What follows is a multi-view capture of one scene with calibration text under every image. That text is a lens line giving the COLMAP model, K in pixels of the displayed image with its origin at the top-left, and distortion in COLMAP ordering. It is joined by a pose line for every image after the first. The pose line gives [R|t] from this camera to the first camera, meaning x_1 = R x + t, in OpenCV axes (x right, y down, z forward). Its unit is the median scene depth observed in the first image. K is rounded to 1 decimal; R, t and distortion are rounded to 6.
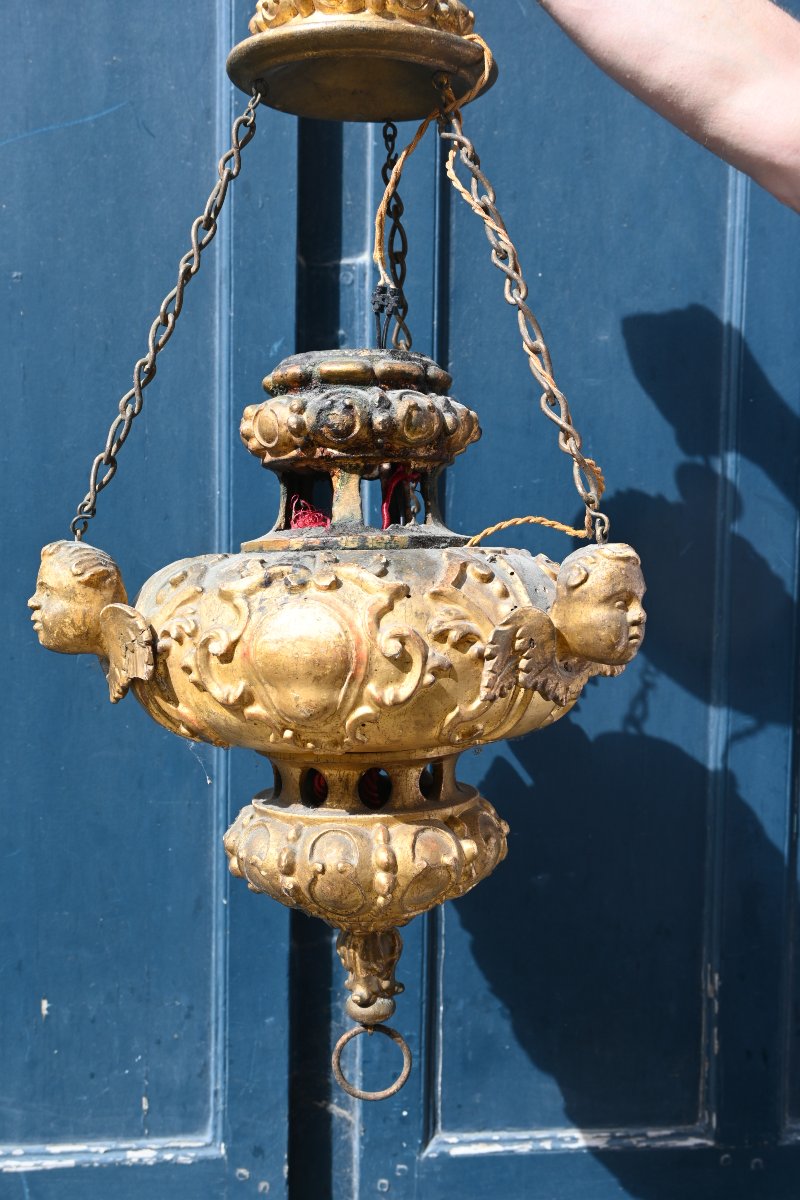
lens RADIAL K [[1298.1, 0, 400.9], [0, 1298.1, 604.1], [0, 0, 1]] dist [-0.012608, 0.013468]
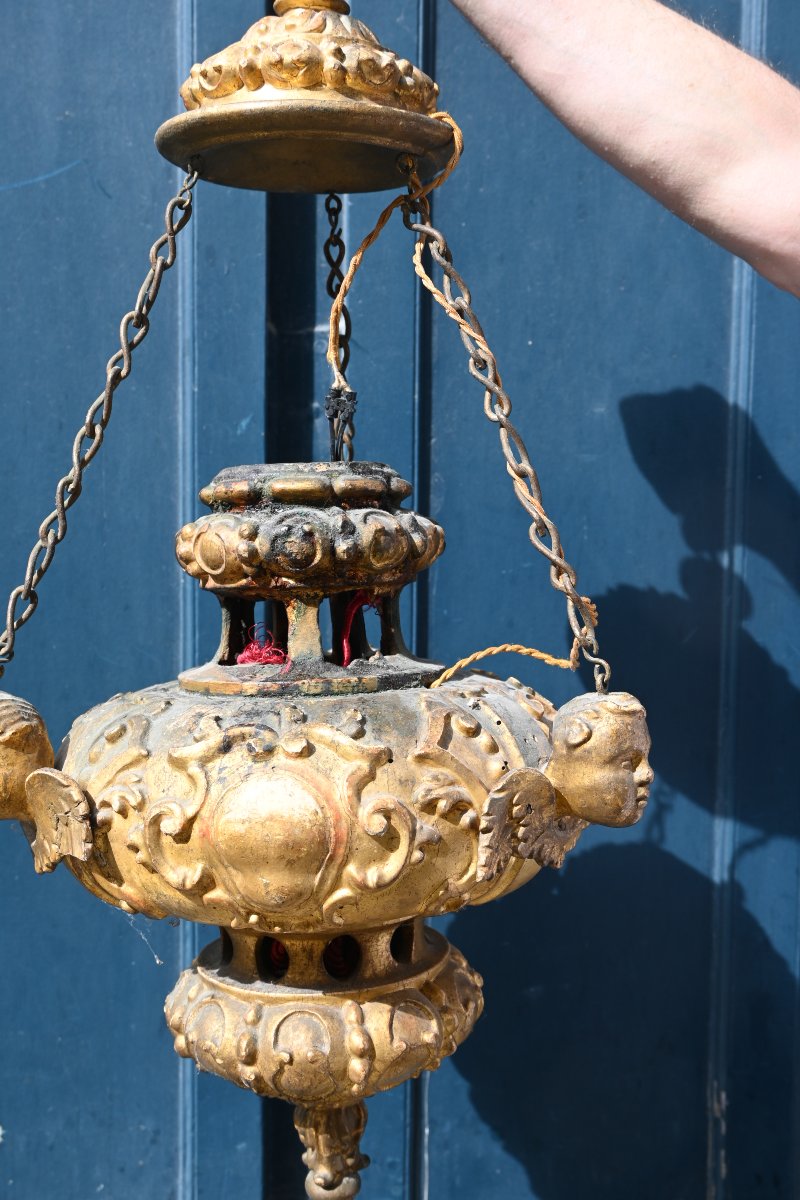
lens RADIAL K [[1312.7, 0, 401.5], [0, 1312.7, 595.4], [0, 0, 1]] dist [-0.011410, 0.004620]
pose [[0.993515, -0.019309, 0.112049, -0.079581], [0.018354, 0.999786, 0.009555, -0.119609], [-0.112210, -0.007437, 0.993657, 0.108851]]
